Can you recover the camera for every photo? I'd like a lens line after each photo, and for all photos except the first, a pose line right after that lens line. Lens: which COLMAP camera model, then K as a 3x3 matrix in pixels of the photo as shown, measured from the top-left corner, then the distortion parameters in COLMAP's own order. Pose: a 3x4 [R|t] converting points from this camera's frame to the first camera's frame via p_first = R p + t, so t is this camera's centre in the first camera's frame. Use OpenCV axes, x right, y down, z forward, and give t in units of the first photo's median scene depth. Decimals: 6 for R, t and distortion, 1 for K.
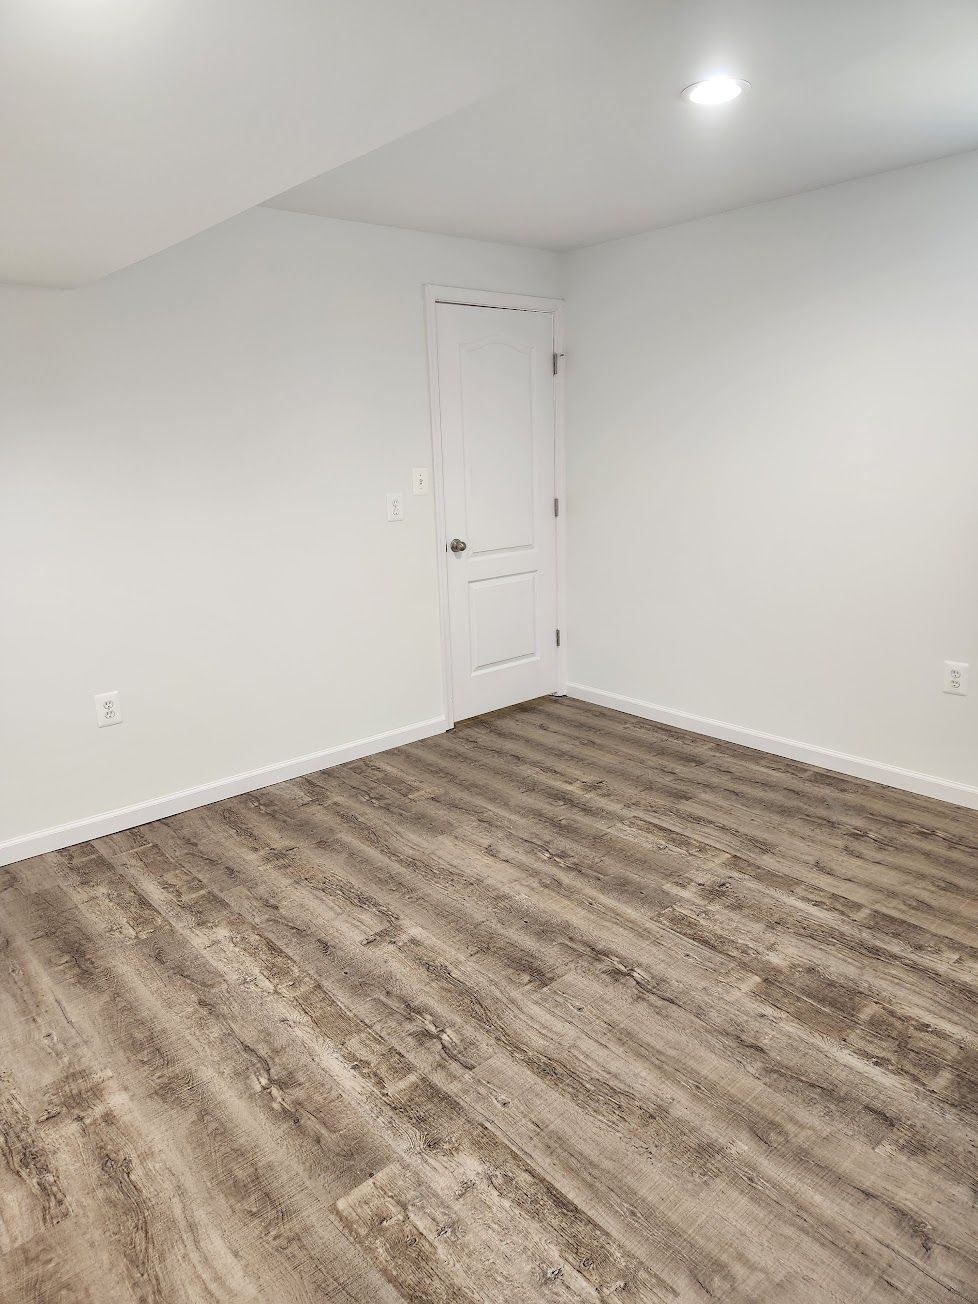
lens RADIAL K [[863.6, 0, 470.0], [0, 863.6, 628.6], [0, 0, 1]] dist [0.065394, -0.053272]
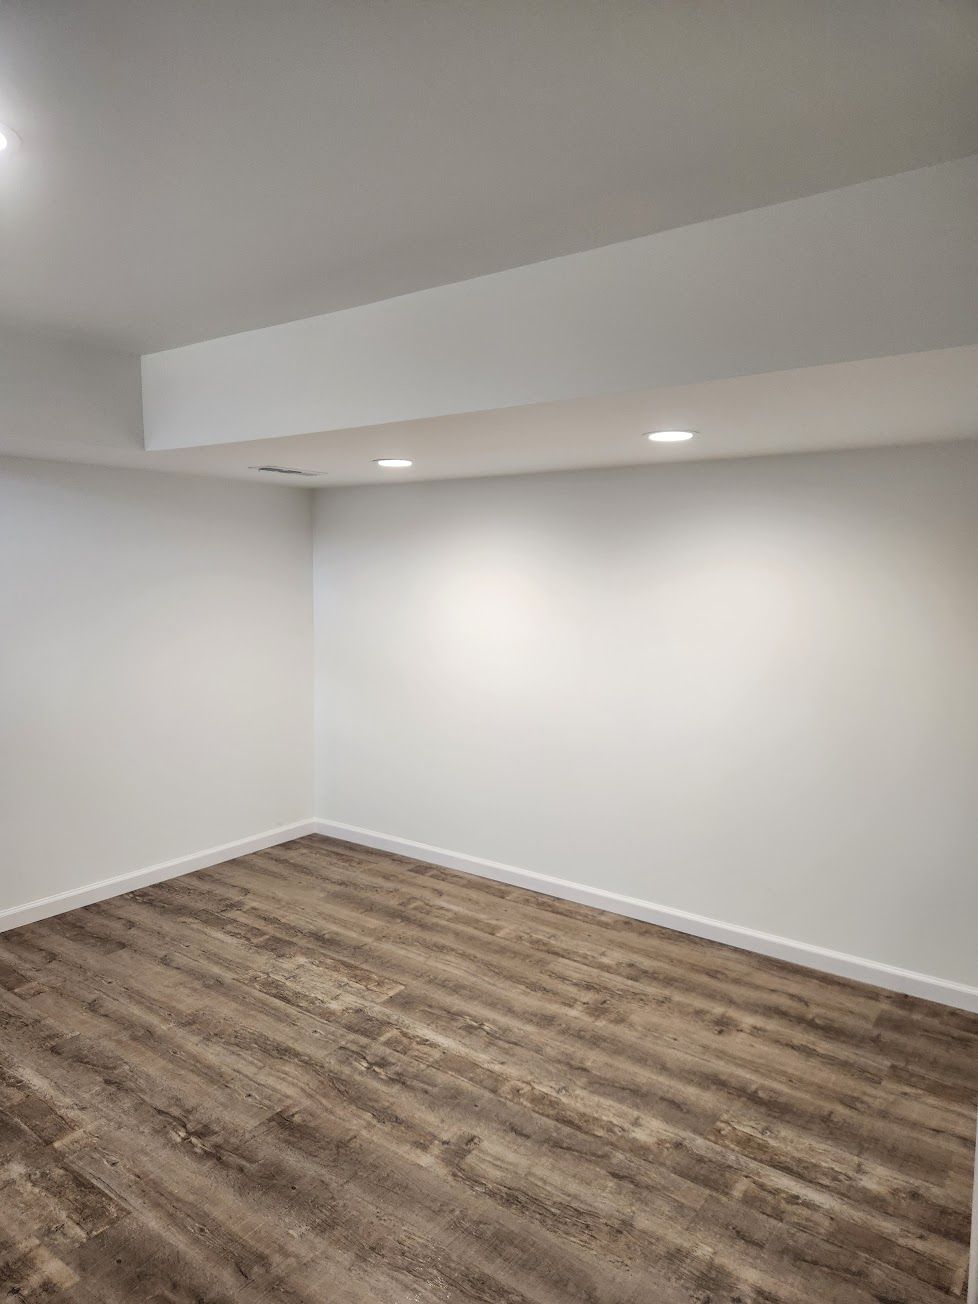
lens RADIAL K [[863.6, 0, 470.0], [0, 863.6, 628.6], [0, 0, 1]] dist [0.065394, -0.053272]
pose [[-0.972351, 0.038238, -0.230372, 0.082187], [-0.028814, 0.959319, 0.280850, -0.442501], [0.231739, 0.279723, -0.931693, 1.851426]]
